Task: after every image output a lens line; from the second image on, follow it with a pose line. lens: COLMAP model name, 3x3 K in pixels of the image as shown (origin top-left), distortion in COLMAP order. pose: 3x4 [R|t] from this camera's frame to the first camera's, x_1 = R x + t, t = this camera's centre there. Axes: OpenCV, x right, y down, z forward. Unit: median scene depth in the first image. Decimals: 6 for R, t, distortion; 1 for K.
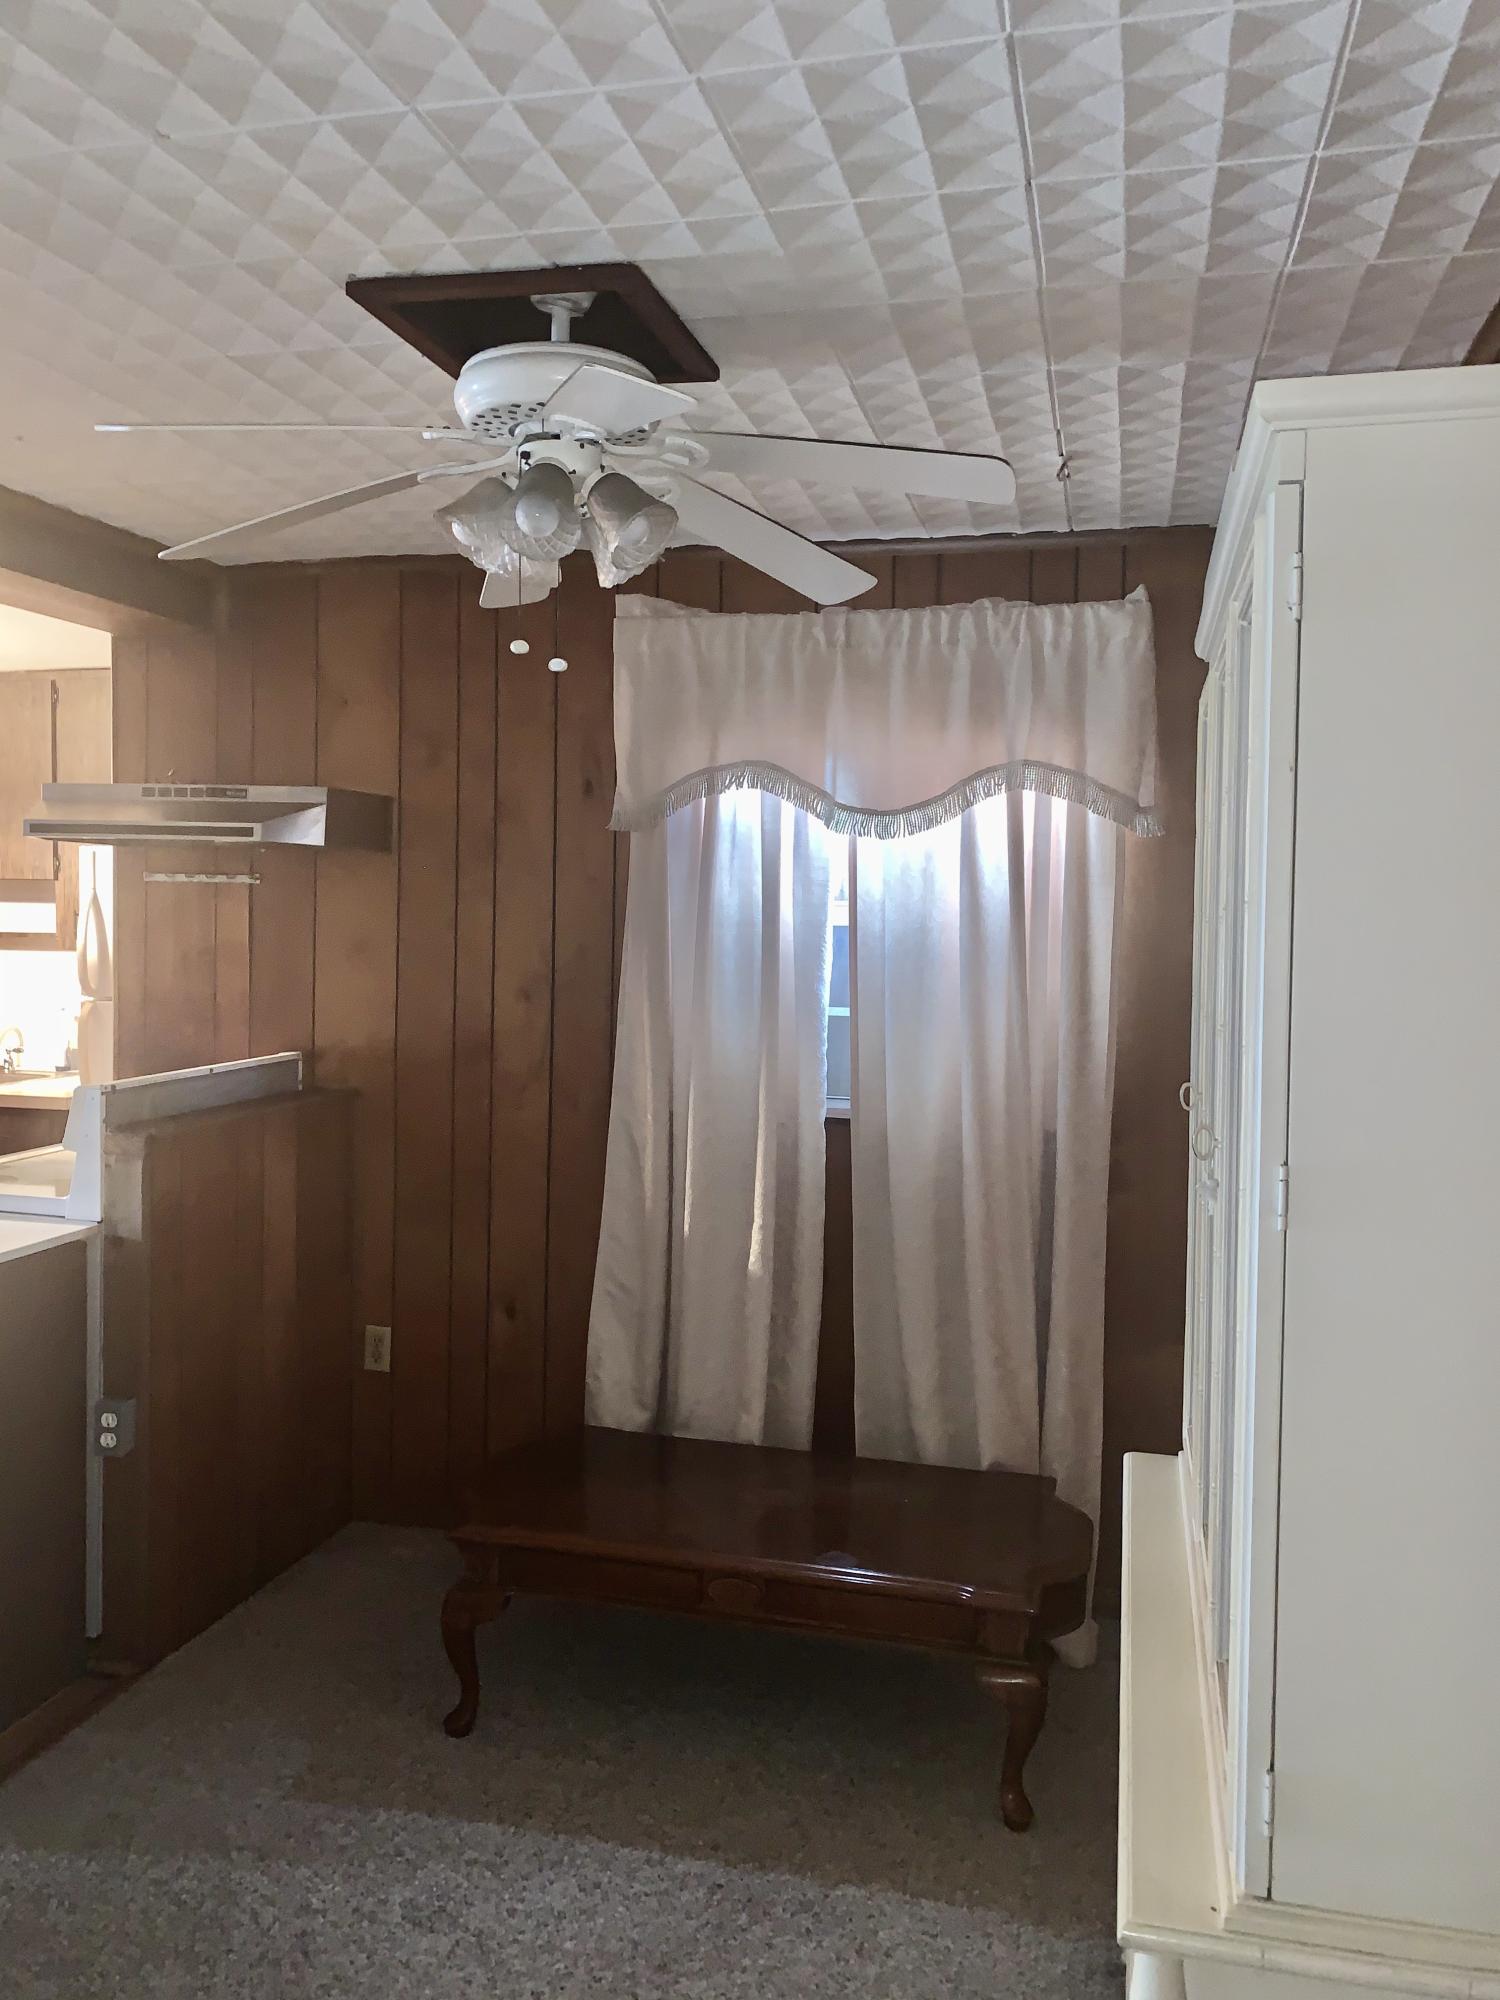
lens RADIAL K [[1520.7, 0, 779.6], [0, 1520.7, 972.3], [0, 0, 1]] dist [-0.001930, -0.006118]
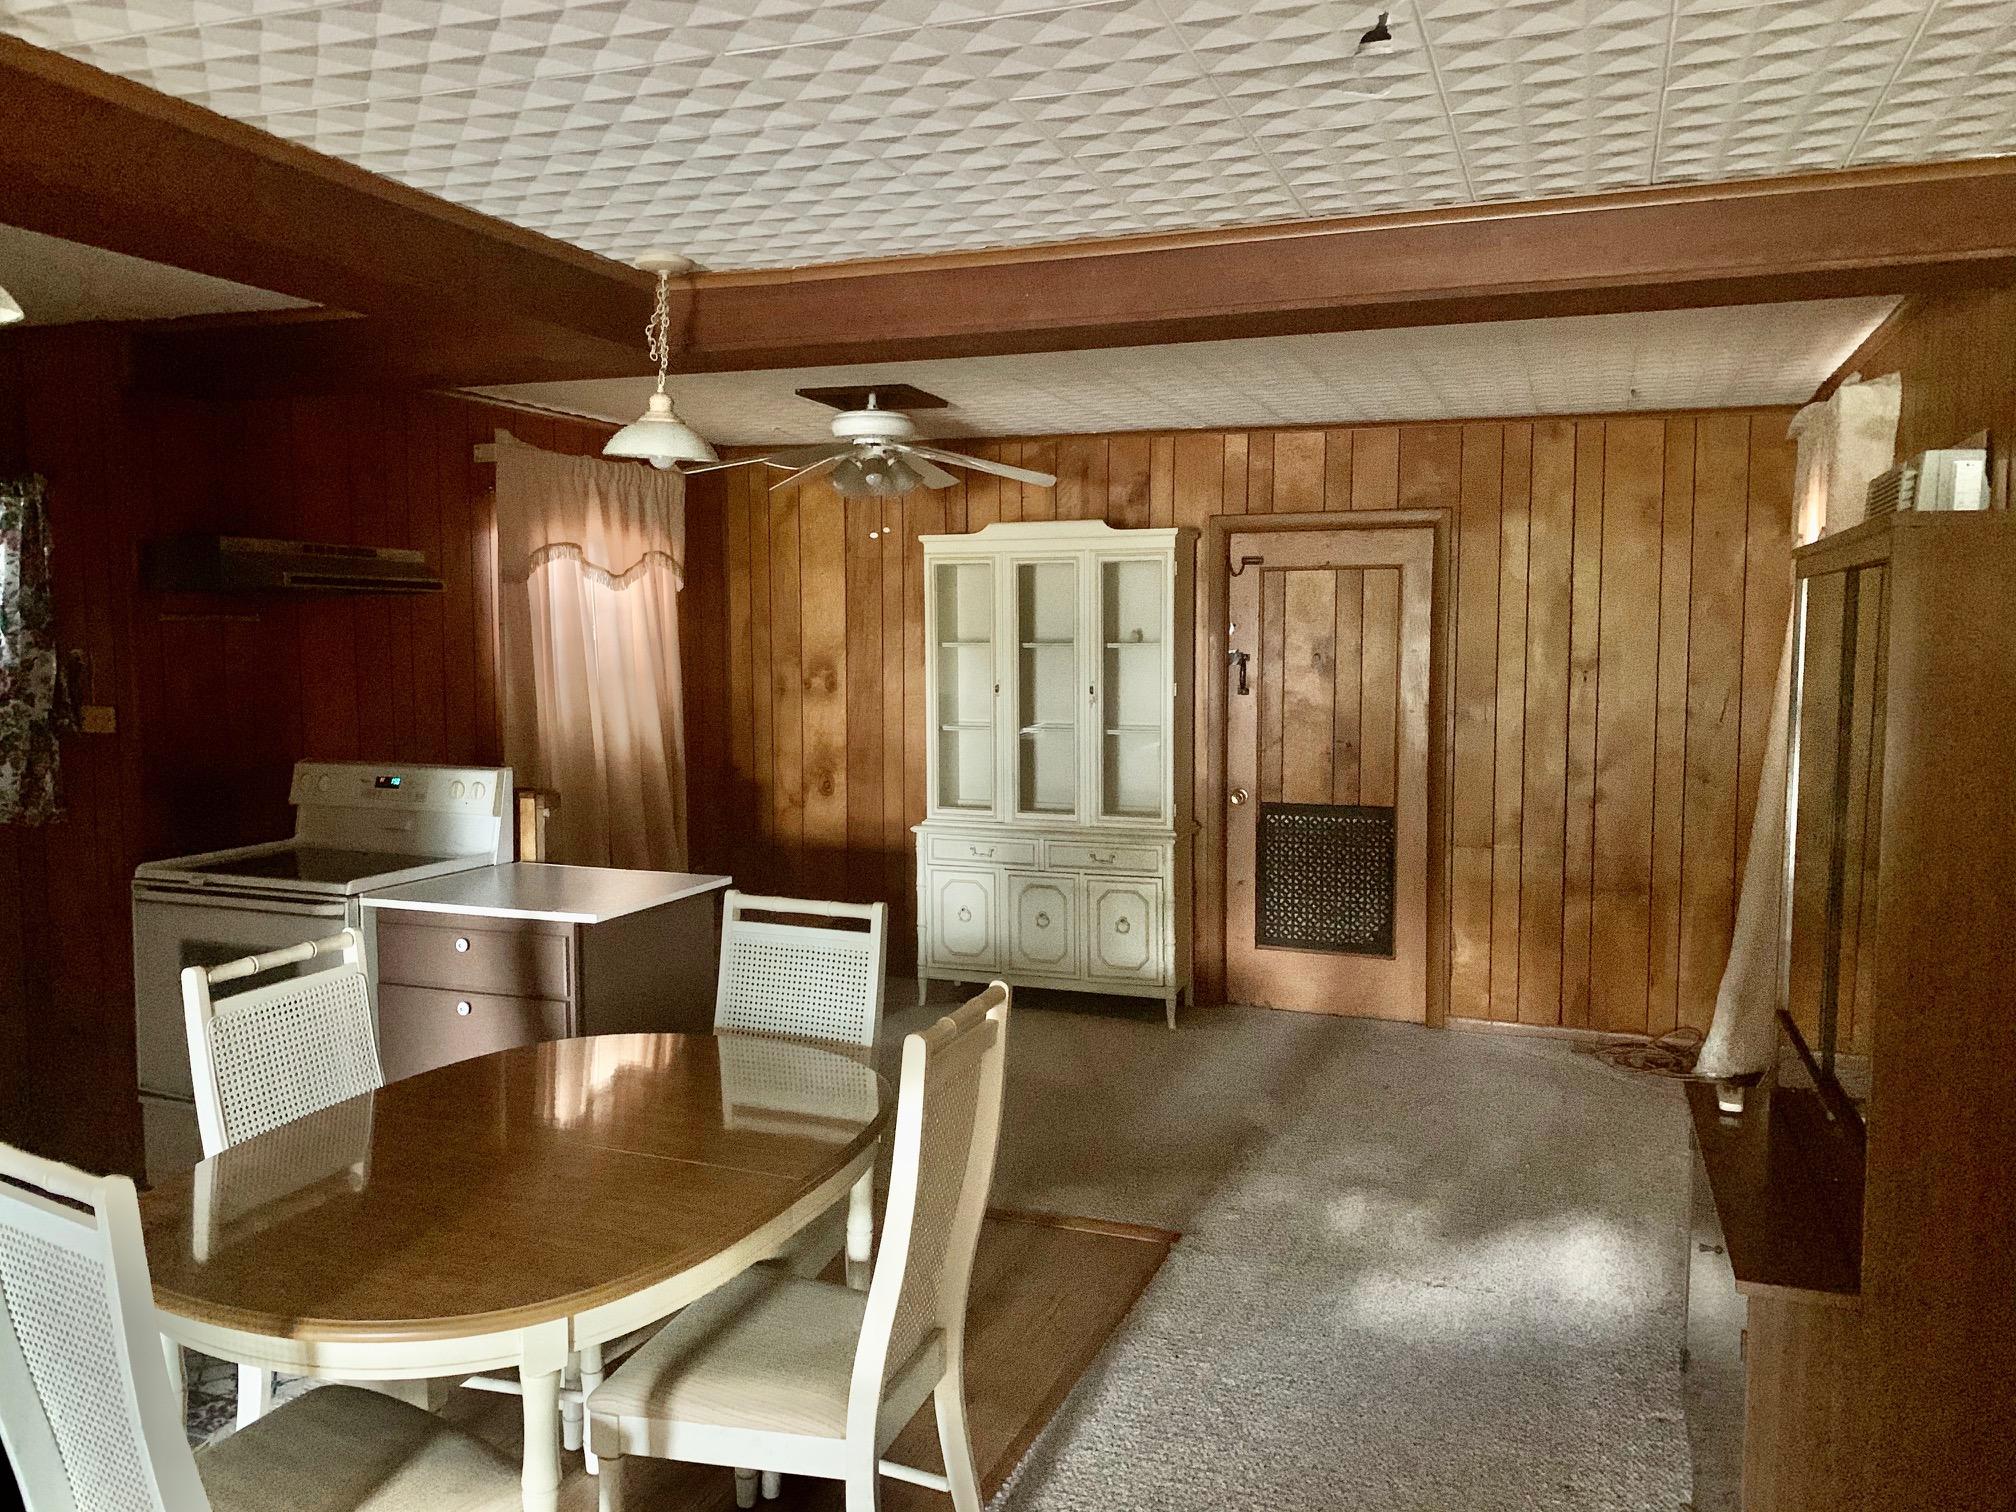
lens RADIAL K [[1526.2, 0, 1008.0], [0, 1526.2, 756.0], [0, 0, 1]] dist [0.007908, 0.006312]
pose [[0.135672, -0.104334, 0.985245, -1.567460], [0.046429, 0.994017, 0.098870, -0.048538], [-0.989665, 0.032330, 0.139704, 0.279693]]
